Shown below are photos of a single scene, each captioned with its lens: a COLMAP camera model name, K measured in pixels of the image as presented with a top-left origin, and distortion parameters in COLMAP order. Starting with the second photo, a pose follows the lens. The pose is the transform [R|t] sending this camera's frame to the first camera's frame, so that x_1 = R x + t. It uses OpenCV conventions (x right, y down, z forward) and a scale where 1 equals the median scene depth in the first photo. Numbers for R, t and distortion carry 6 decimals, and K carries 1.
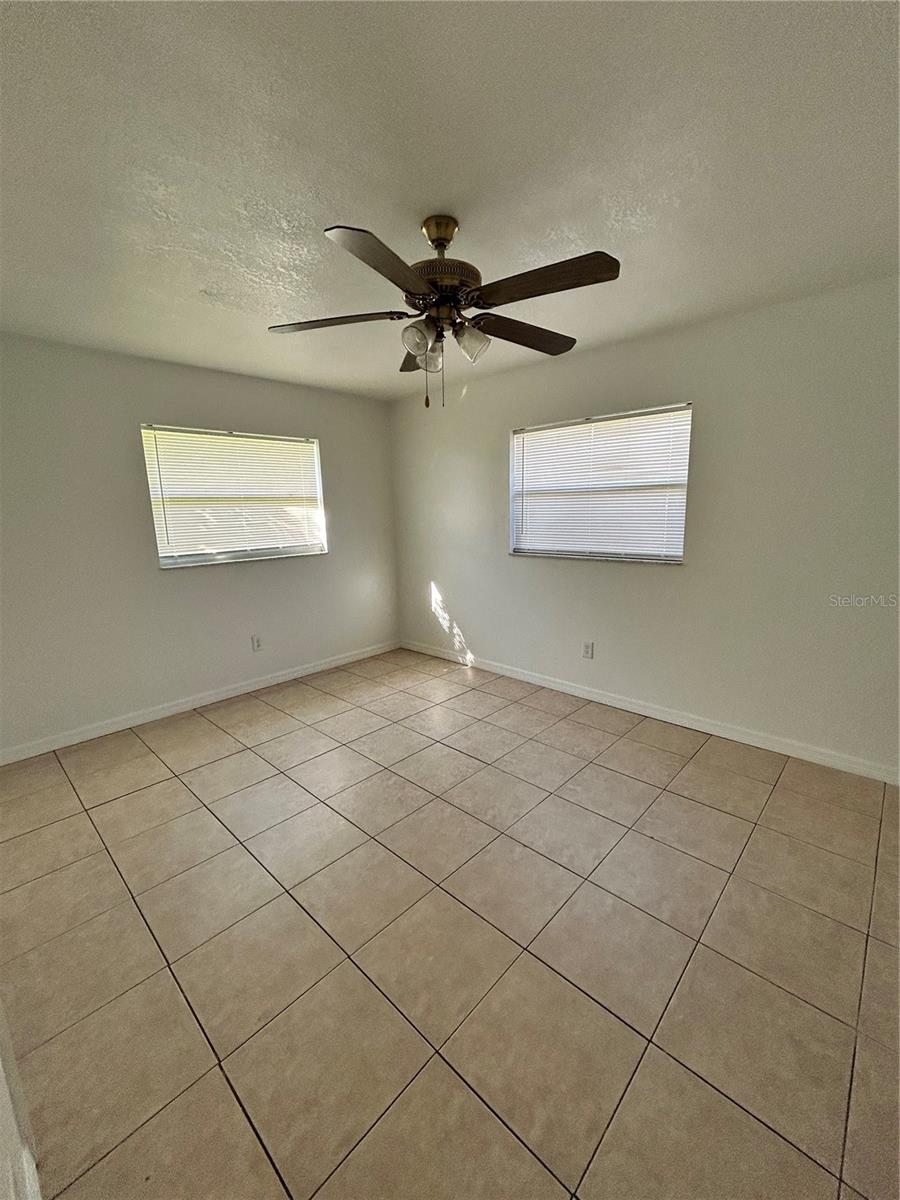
lens RADIAL K [[484.1, 0, 451.3], [0, 484.1, 599.2], [0, 0, 1]] dist [0.007619, -0.000246]
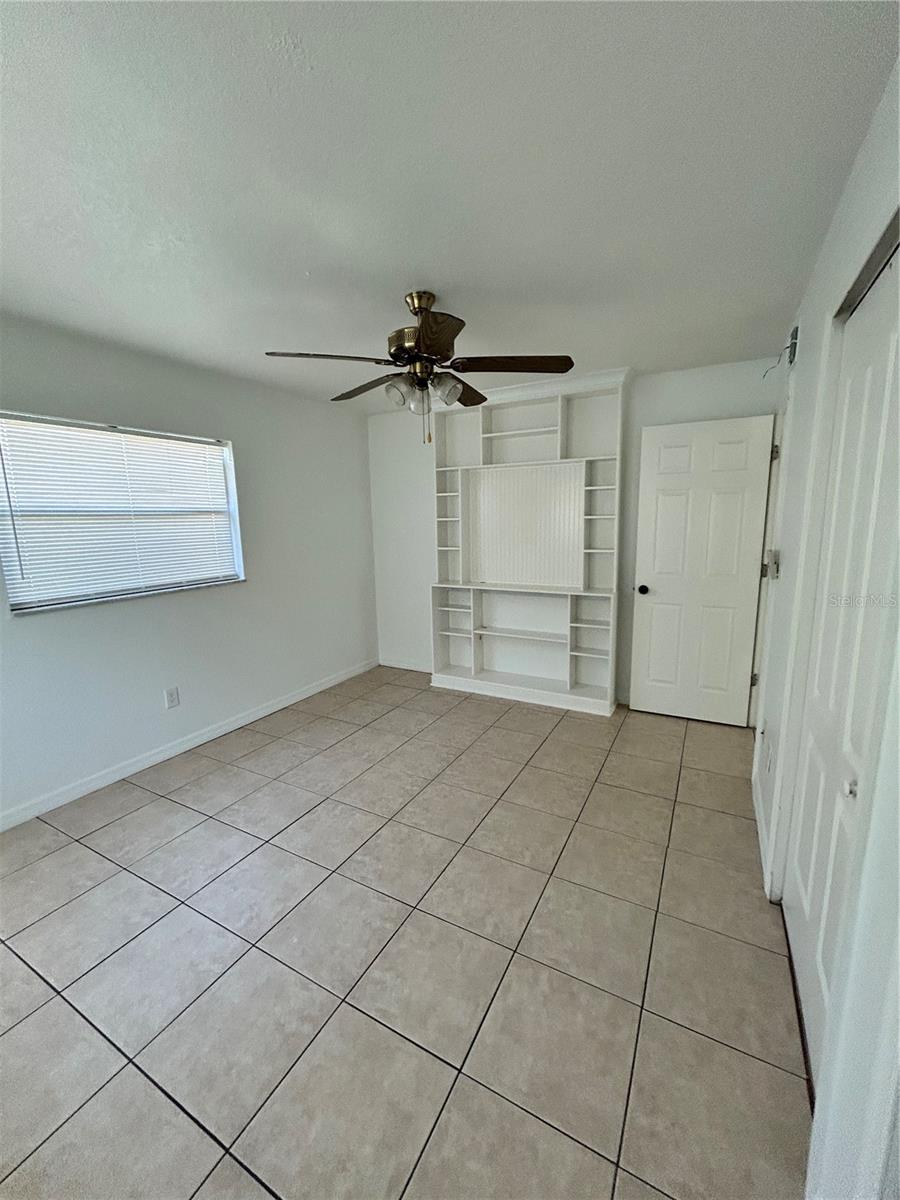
lens RADIAL K [[484.1, 0, 451.4], [0, 484.1, 599.9], [0, 0, 1]] dist [0.007619, -0.000246]
pose [[-0.246258, -0.141720, 0.958787, -0.720113], [0.205736, 0.959063, 0.194603, -0.143566], [-0.947117, 0.245179, -0.207020, 0.746176]]
